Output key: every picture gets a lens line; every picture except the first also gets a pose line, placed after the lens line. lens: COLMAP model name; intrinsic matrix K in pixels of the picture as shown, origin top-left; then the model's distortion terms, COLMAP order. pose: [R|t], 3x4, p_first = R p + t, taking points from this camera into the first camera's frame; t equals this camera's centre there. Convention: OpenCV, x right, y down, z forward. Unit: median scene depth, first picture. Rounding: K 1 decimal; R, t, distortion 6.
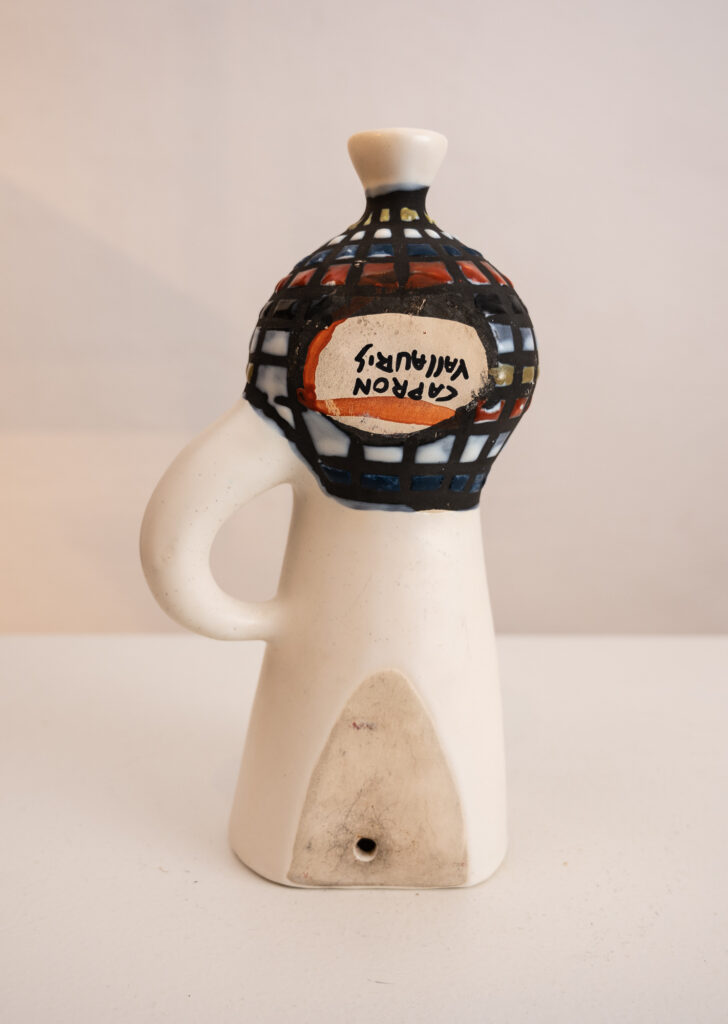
lens RADIAL K [[1141.7, 0, 340.9], [0, 1141.7, 548.2], [0, 0, 1]] dist [-0.051573, 0.000000]
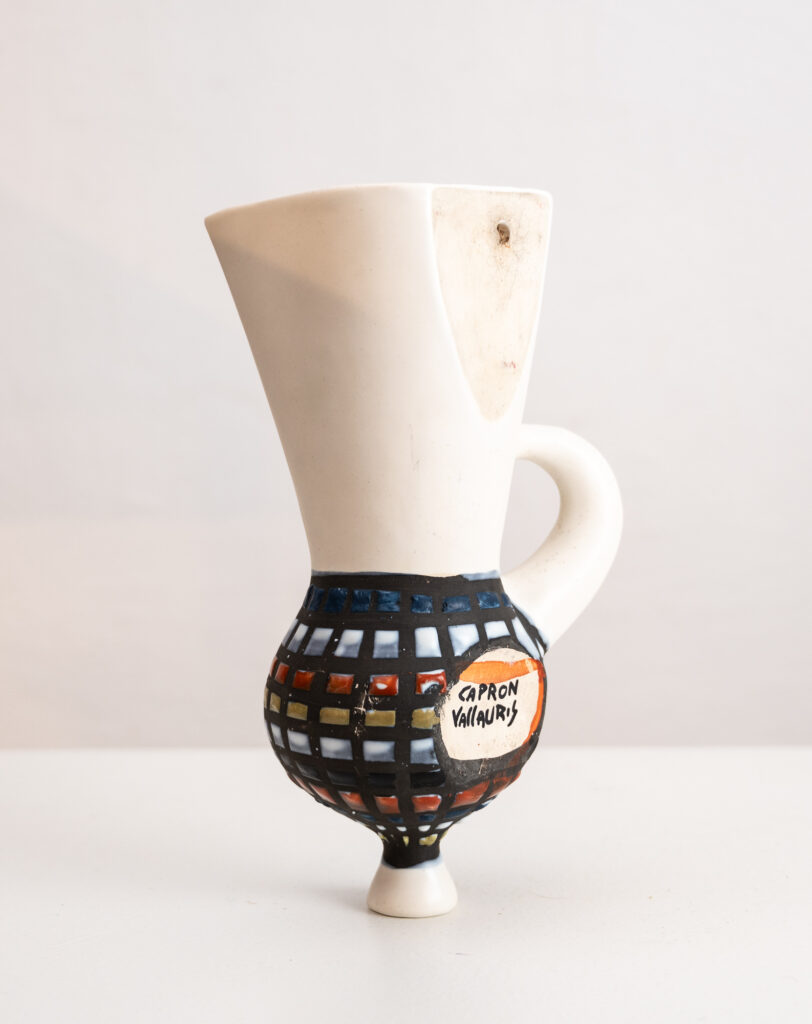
lens RADIAL K [[2122.3, 0, 403.8], [0, 2122.3, 510.7], [0, 0, 1]] dist [-0.090749, 0.000000]
pose [[-0.660471, 0.089728, -0.745471, 1.597233], [0.131565, -0.963644, -0.232552, 0.485755], [-0.739235, -0.251671, 0.624654, -0.163504]]
